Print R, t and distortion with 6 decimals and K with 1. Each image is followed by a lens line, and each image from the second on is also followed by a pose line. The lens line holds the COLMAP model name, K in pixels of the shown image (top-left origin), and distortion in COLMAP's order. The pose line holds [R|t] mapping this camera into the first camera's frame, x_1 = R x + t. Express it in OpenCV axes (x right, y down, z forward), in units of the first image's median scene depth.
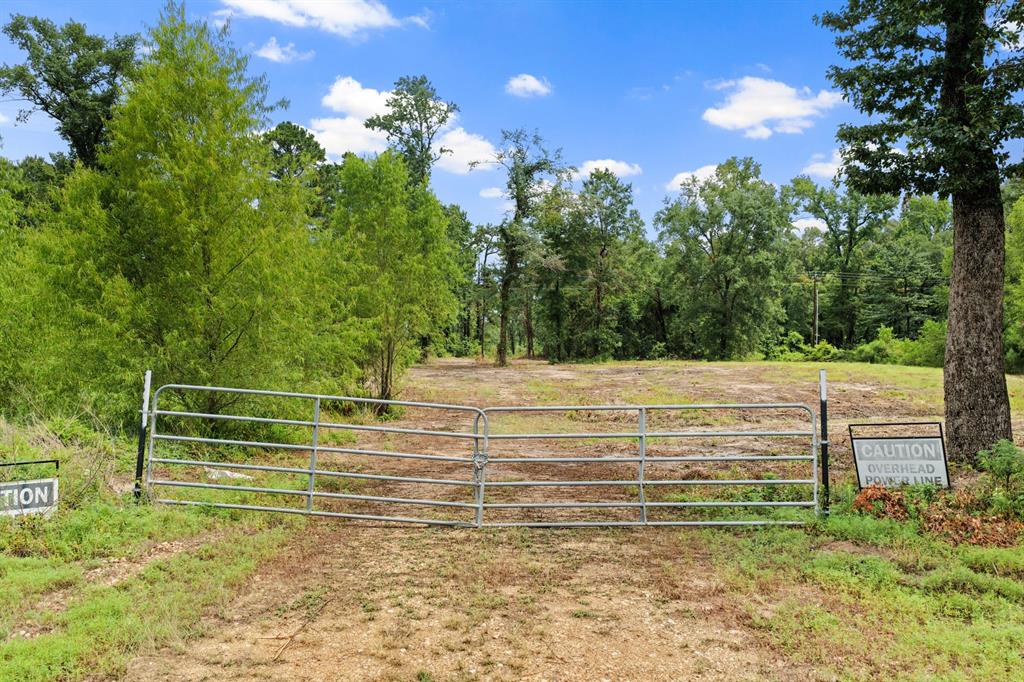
lens RADIAL K [[850.3, 0, 513.5], [0, 850.3, 341.1], [0, 0, 1]] dist [0.012514, 0.005003]
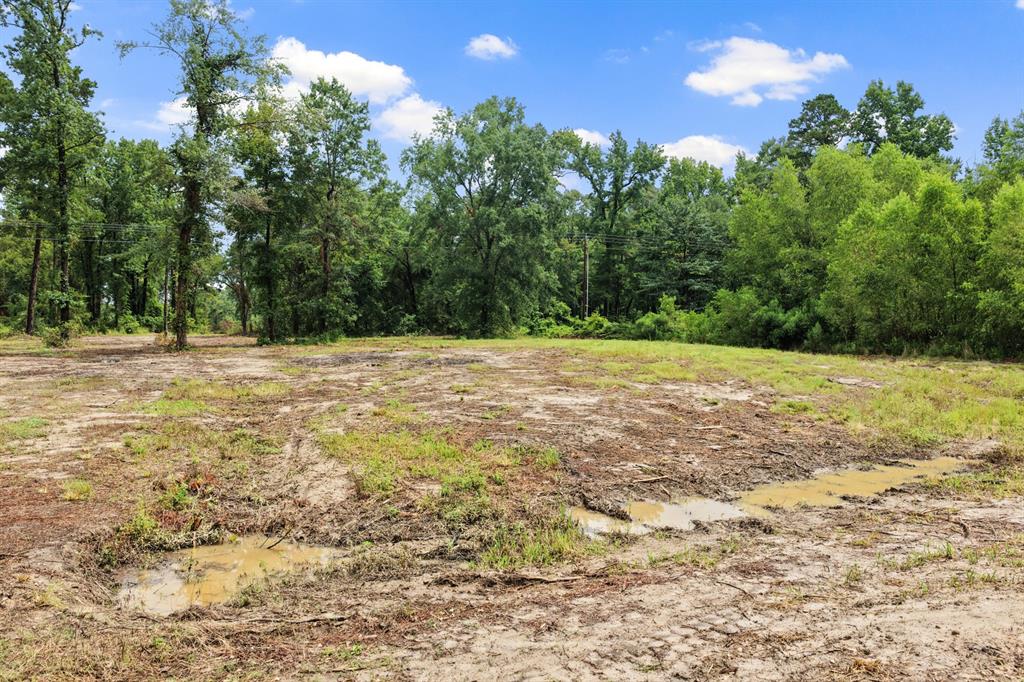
lens RADIAL K [[850.3, 0, 513.0], [0, 850.3, 336.5], [0, 0, 1]] dist [0.012514, 0.005003]
pose [[0.958742, -0.008198, 0.284160, 0.039917], [-0.000140, 0.999570, 0.029310, -0.001547], [-0.284278, -0.028140, 0.958329, 0.208842]]
